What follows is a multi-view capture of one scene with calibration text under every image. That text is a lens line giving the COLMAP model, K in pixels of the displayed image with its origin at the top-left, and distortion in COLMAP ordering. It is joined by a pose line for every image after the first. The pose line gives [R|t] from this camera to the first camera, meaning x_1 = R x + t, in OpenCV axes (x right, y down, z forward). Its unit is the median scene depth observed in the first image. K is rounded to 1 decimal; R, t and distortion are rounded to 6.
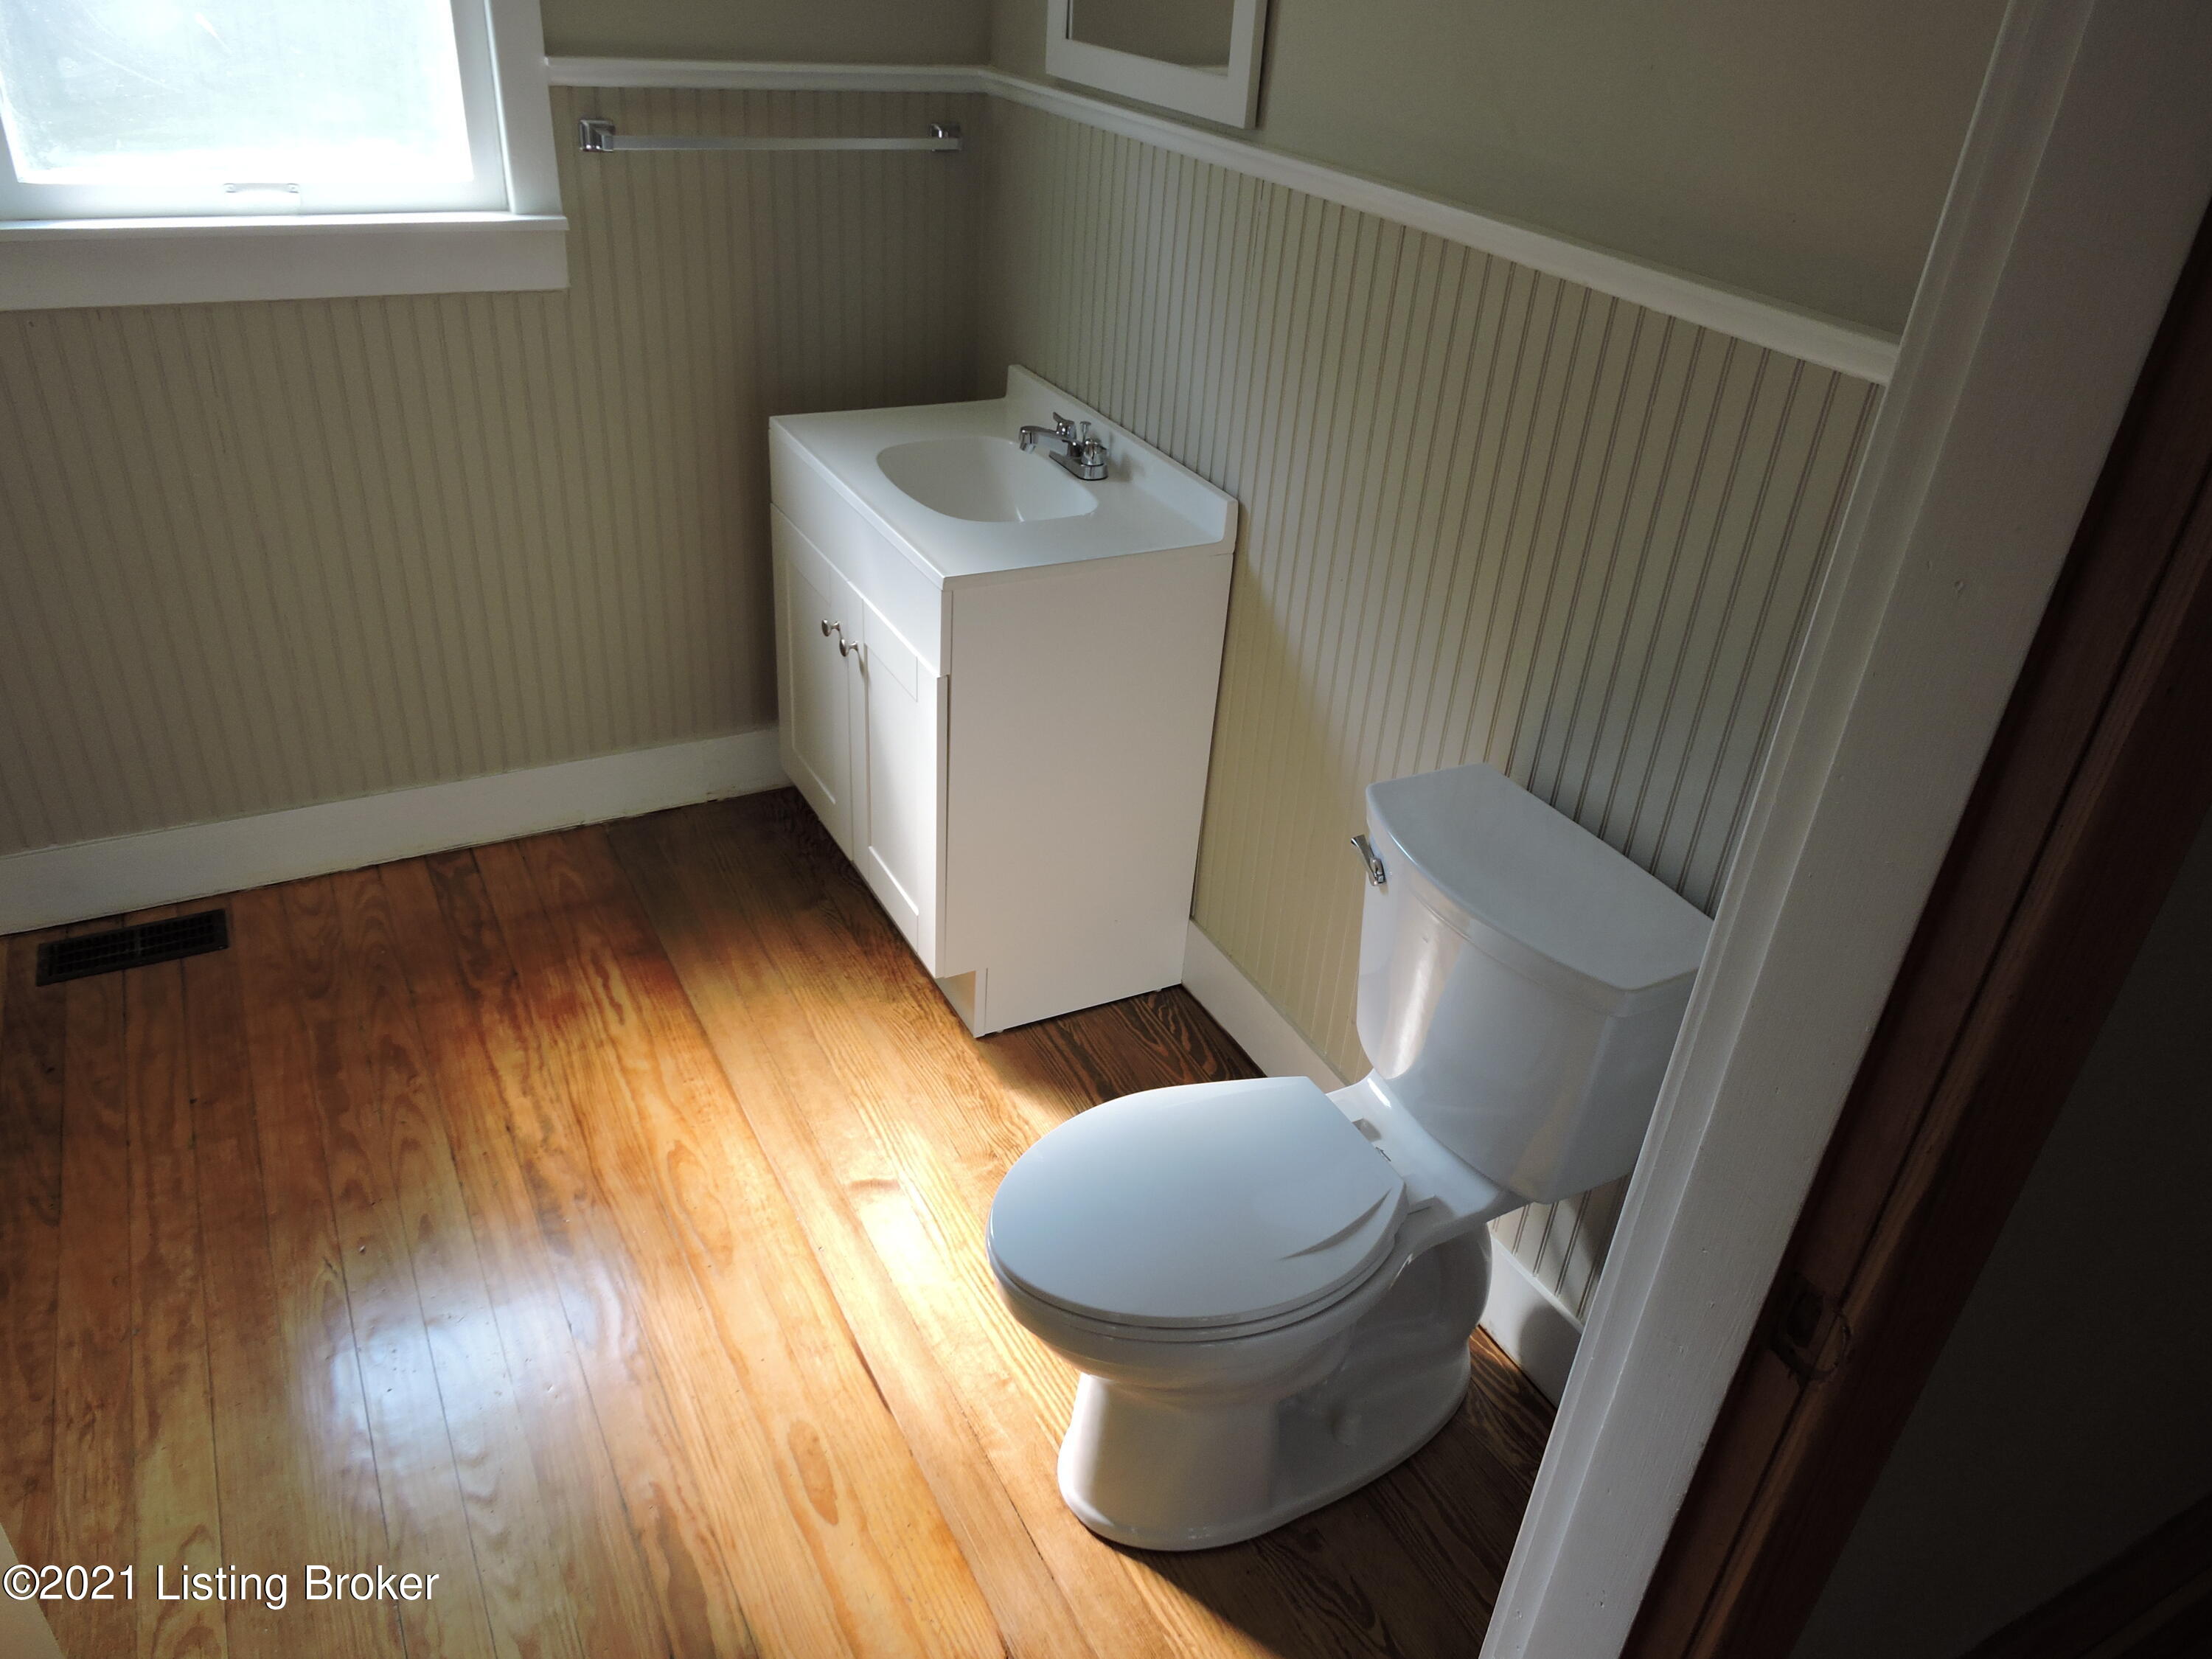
lens RADIAL K [[1576.4, 0, 1109.8], [0, 1576.4, 826.5], [0, 0, 1]] dist [-0.008530, 0.005146]
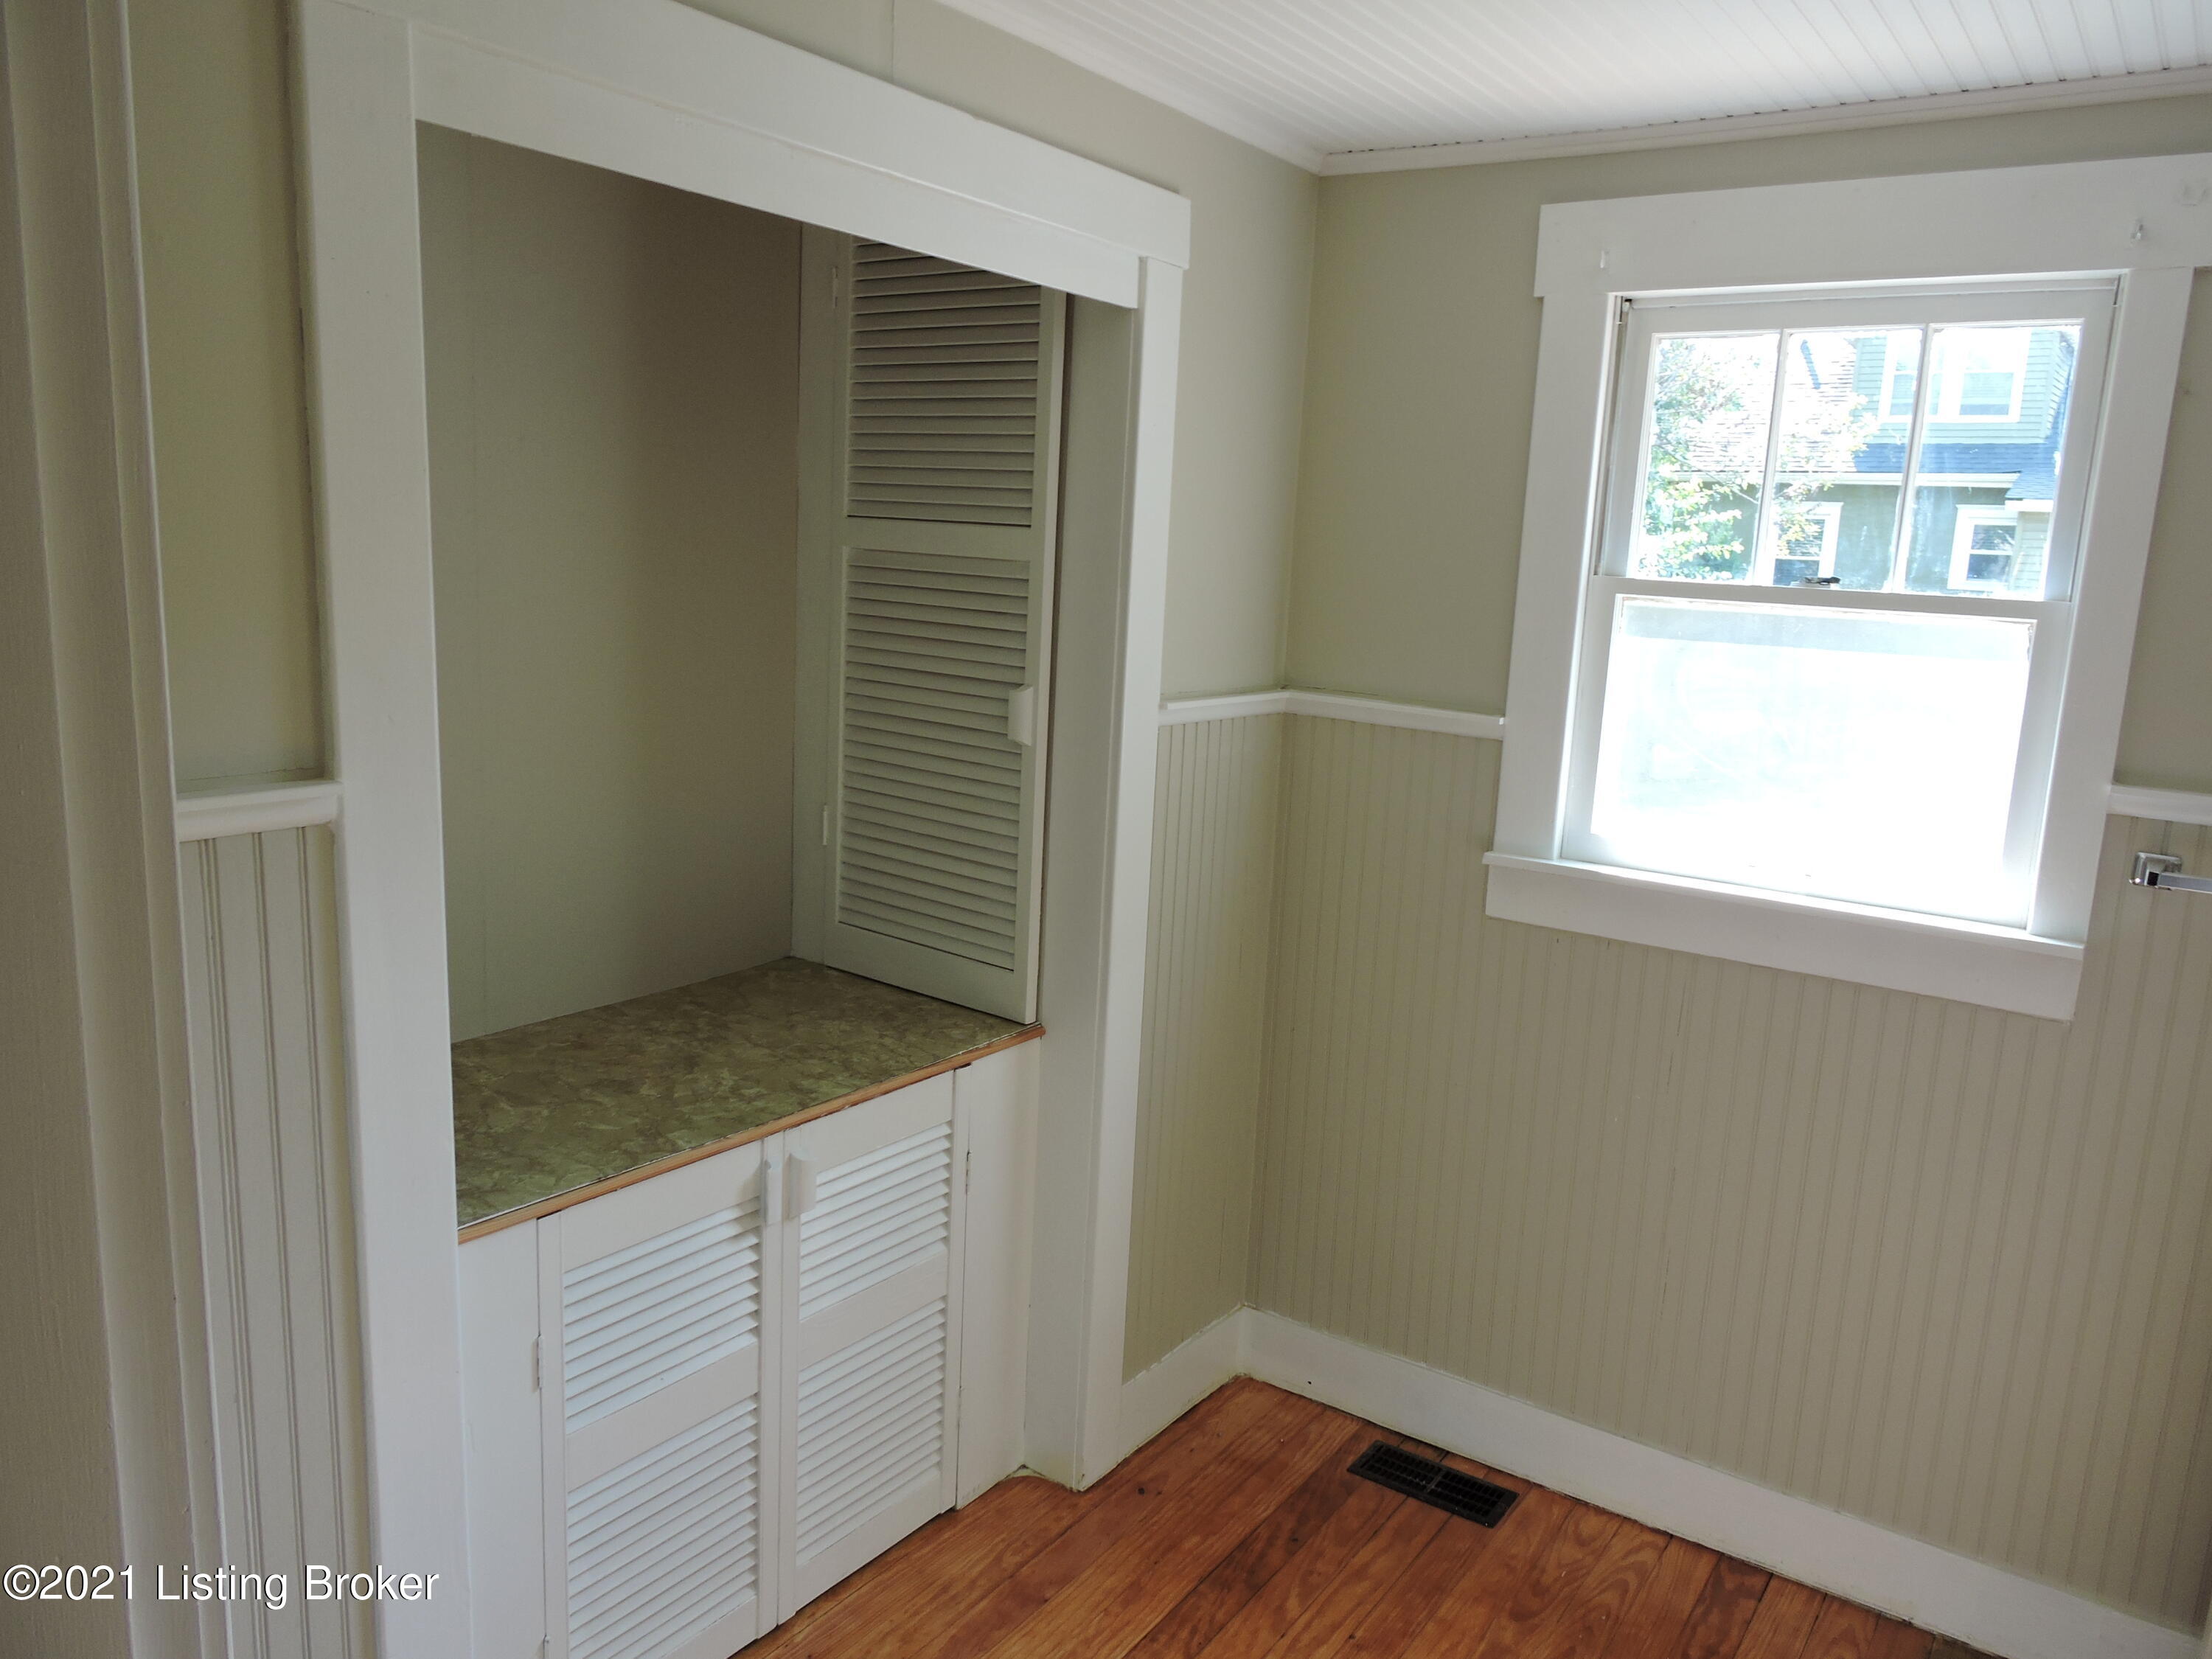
lens RADIAL K [[1576.4, 0, 1108.3], [0, 1576.4, 846.3], [0, 0, 1]] dist [-0.008530, 0.005146]
pose [[0.455959, 0.123642, -0.881370, 0.168976], [-0.467674, 0.875844, -0.119075, -0.073225], [0.757220, 0.466487, 0.457173, 0.150362]]
